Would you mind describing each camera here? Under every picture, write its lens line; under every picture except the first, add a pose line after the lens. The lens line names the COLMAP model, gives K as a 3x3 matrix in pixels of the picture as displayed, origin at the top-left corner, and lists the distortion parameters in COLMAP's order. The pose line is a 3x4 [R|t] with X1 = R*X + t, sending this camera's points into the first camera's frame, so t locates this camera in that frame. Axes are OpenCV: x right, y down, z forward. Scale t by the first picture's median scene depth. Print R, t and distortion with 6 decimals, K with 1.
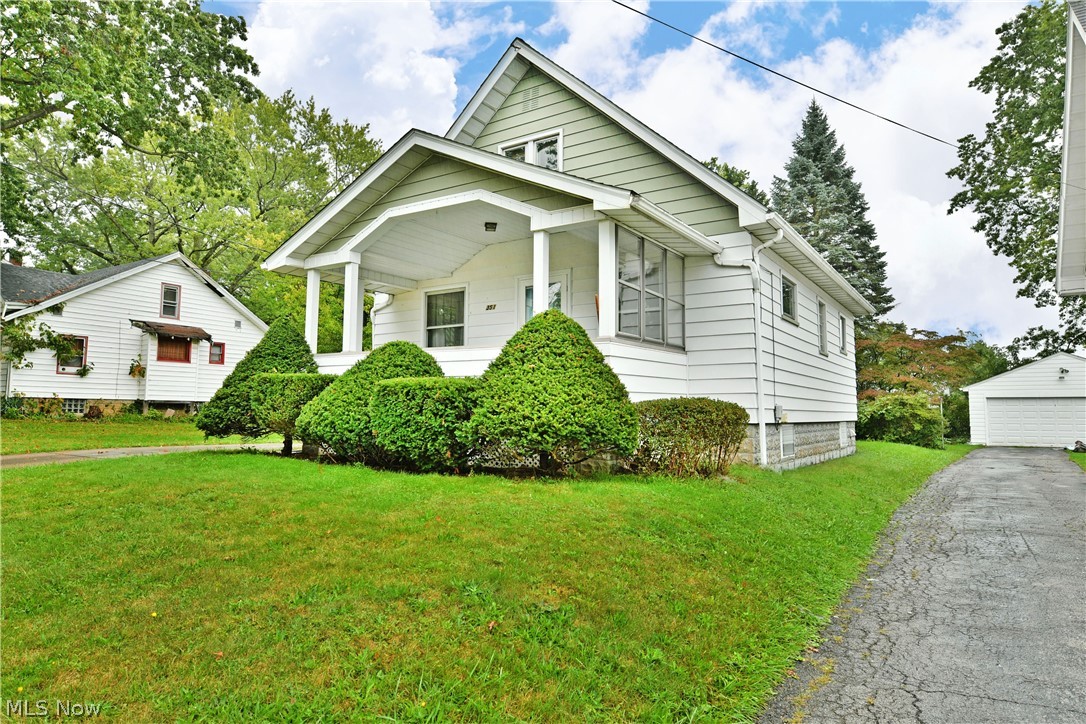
lens RADIAL K [[665.5, 0, 544.6], [0, 665.5, 358.0], [0, 0, 1]] dist [-0.008923, -0.006783]
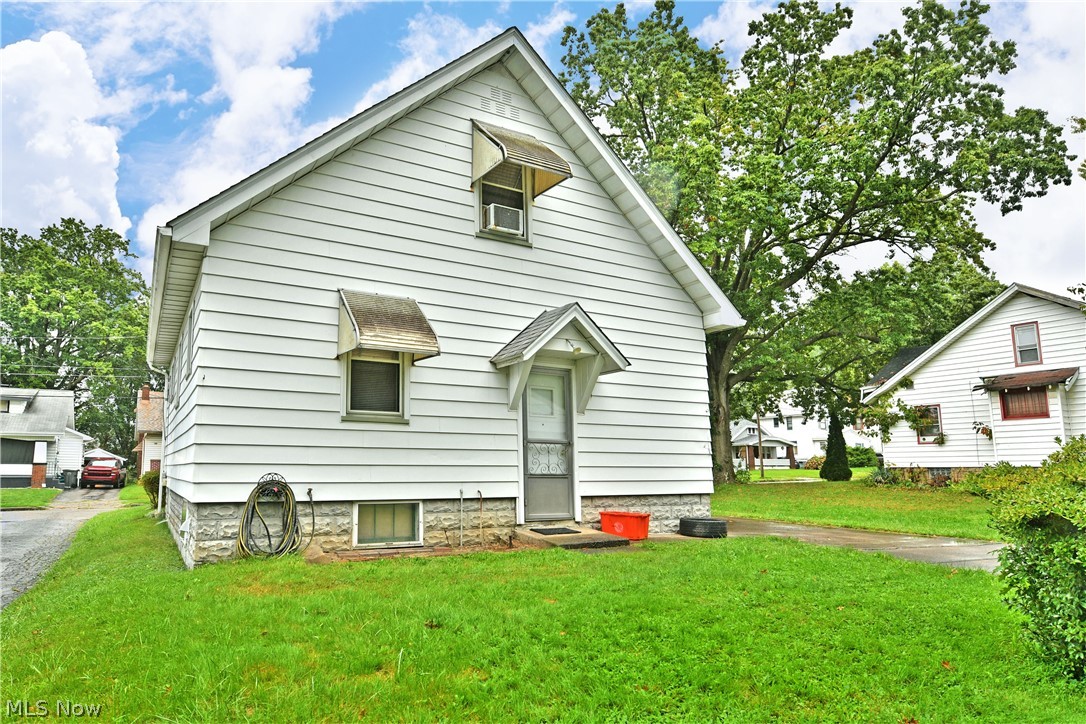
lens RADIAL K [[665.5, 0, 541.5], [0, 665.5, 364.0], [0, 0, 1]] dist [-0.008923, -0.006783]
pose [[-0.431109, -0.147289, -0.890197, 0.473321], [0.075667, 0.977210, -0.198331, 0.062191], [0.899122, -0.152860, -0.410139, 0.897502]]
